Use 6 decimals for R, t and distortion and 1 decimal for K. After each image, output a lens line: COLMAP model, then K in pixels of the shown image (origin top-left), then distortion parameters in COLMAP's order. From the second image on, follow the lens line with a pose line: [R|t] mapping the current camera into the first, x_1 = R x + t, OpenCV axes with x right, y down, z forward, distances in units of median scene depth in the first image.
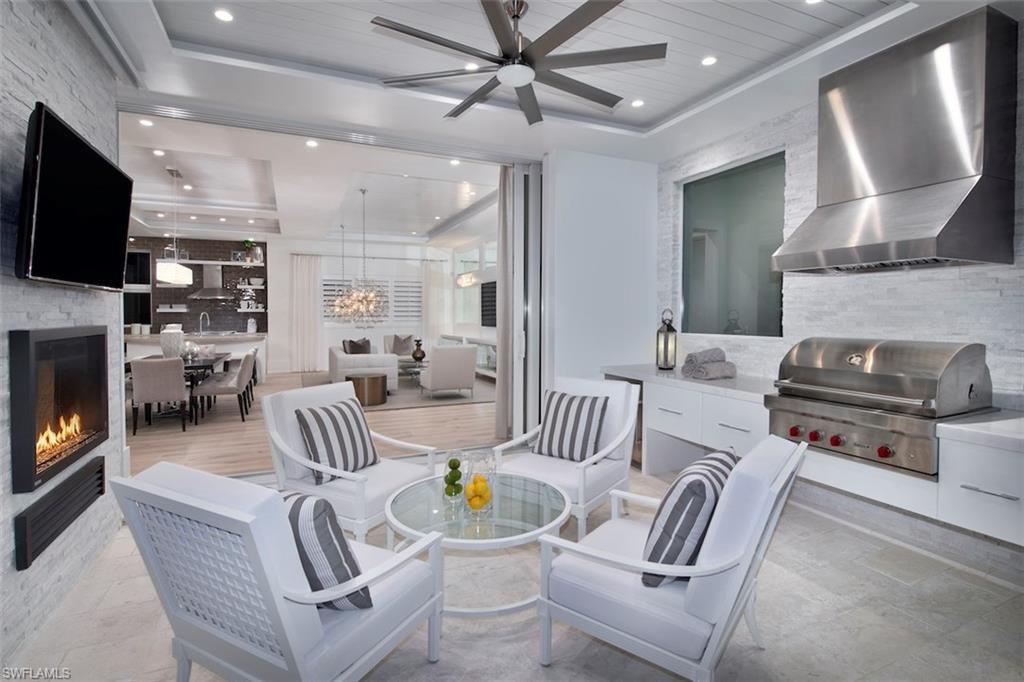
lens RADIAL K [[503.7, 0, 514.5], [0, 503.7, 333.3], [0, 0, 1]] dist [0.001713, 0.000022]
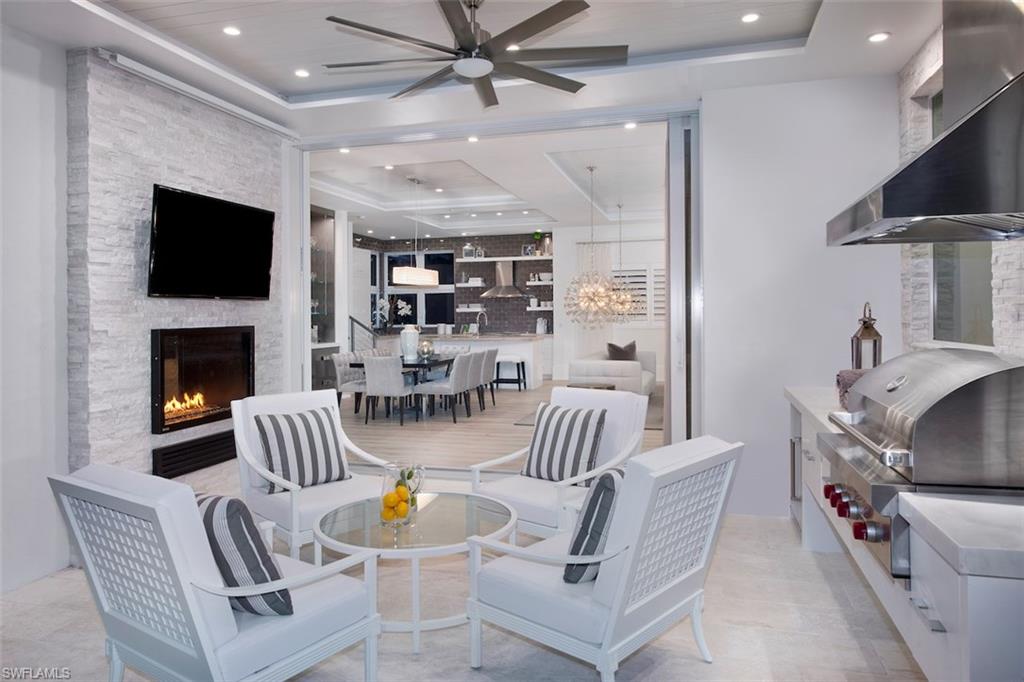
lens RADIAL K [[689.4, 0, 511.8], [0, 689.4, 336.9], [0, 0, 1]] dist [0.001034, -0.000005]
pose [[0.770004, 0.012493, -0.637917, 0.266079], [-0.010242, 0.999921, 0.007220, -0.003917], [0.637957, 0.000975, 0.770072, 0.016053]]
